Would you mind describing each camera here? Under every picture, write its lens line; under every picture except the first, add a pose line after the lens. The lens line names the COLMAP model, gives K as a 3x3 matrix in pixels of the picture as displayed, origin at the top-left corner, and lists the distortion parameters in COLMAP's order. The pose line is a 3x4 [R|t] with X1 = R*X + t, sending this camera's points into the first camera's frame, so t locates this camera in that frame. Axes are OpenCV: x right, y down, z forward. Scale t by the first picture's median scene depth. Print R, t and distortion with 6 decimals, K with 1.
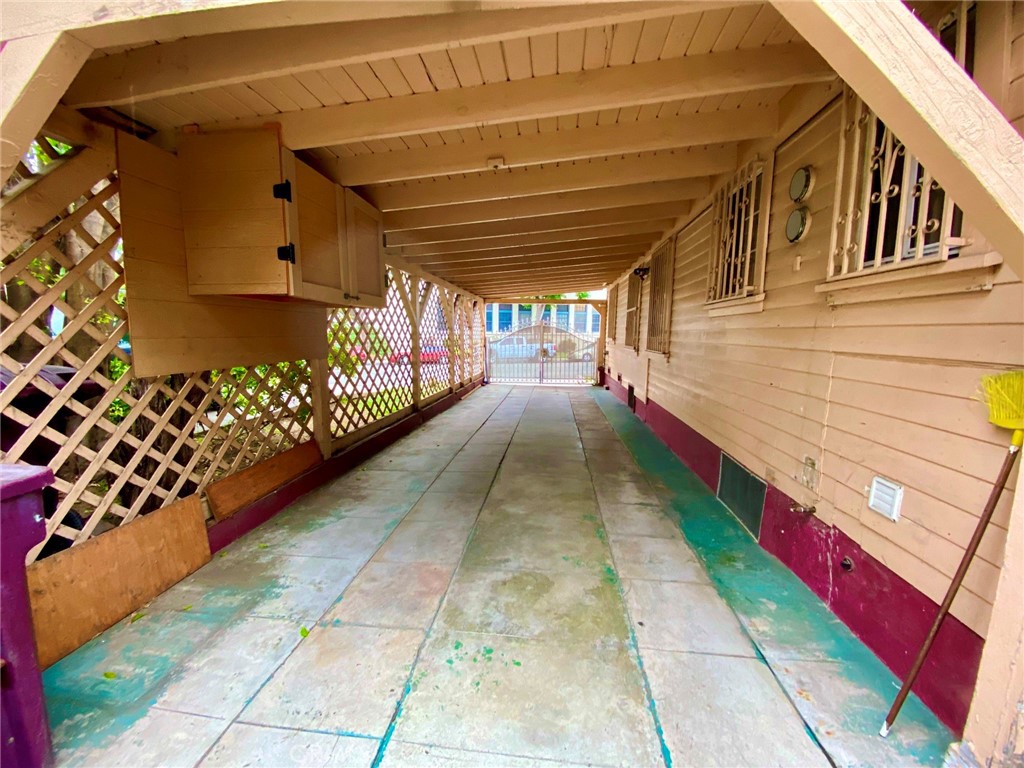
lens RADIAL K [[411.6, 0, 508.5], [0, 411.6, 384.5], [0, 0, 1]] dist [0.000311, -0.000055]
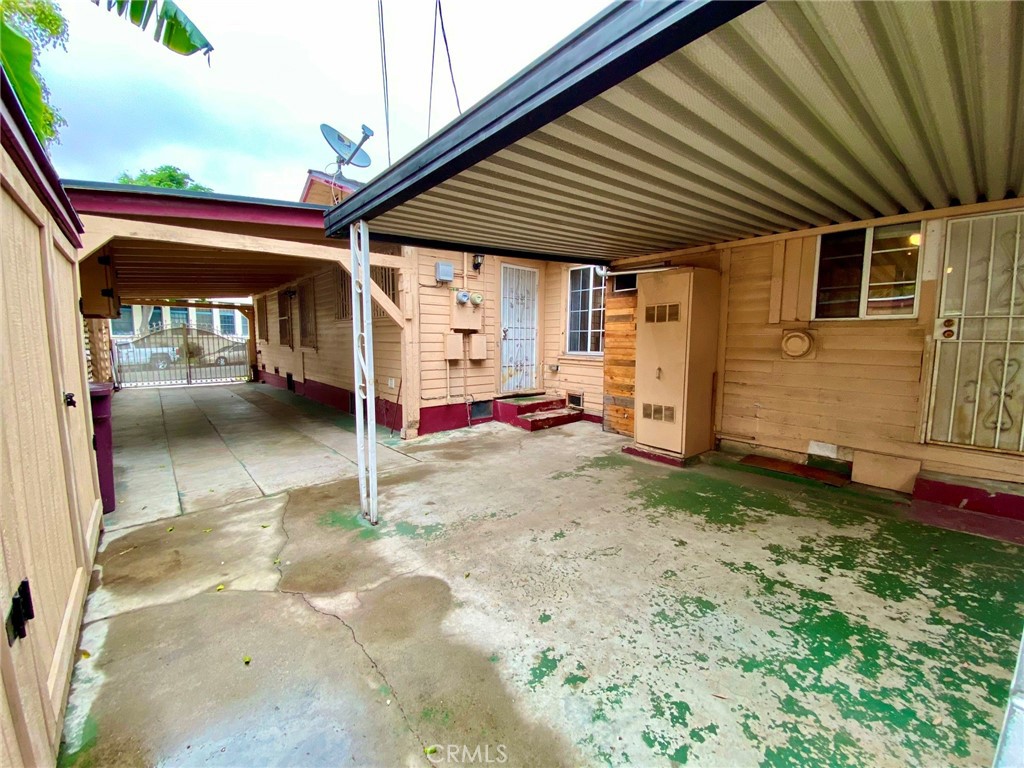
lens RADIAL K [[413.9, 0, 512.5], [0, 413.9, 383.1], [0, 0, 1]] dist [0.009734, -0.000528]
pose [[0.678523, -0.085339, 0.729605, -0.144392], [0.092364, 0.995258, 0.030515, 0.041855], [-0.728749, 0.046684, 0.683187, -0.333123]]
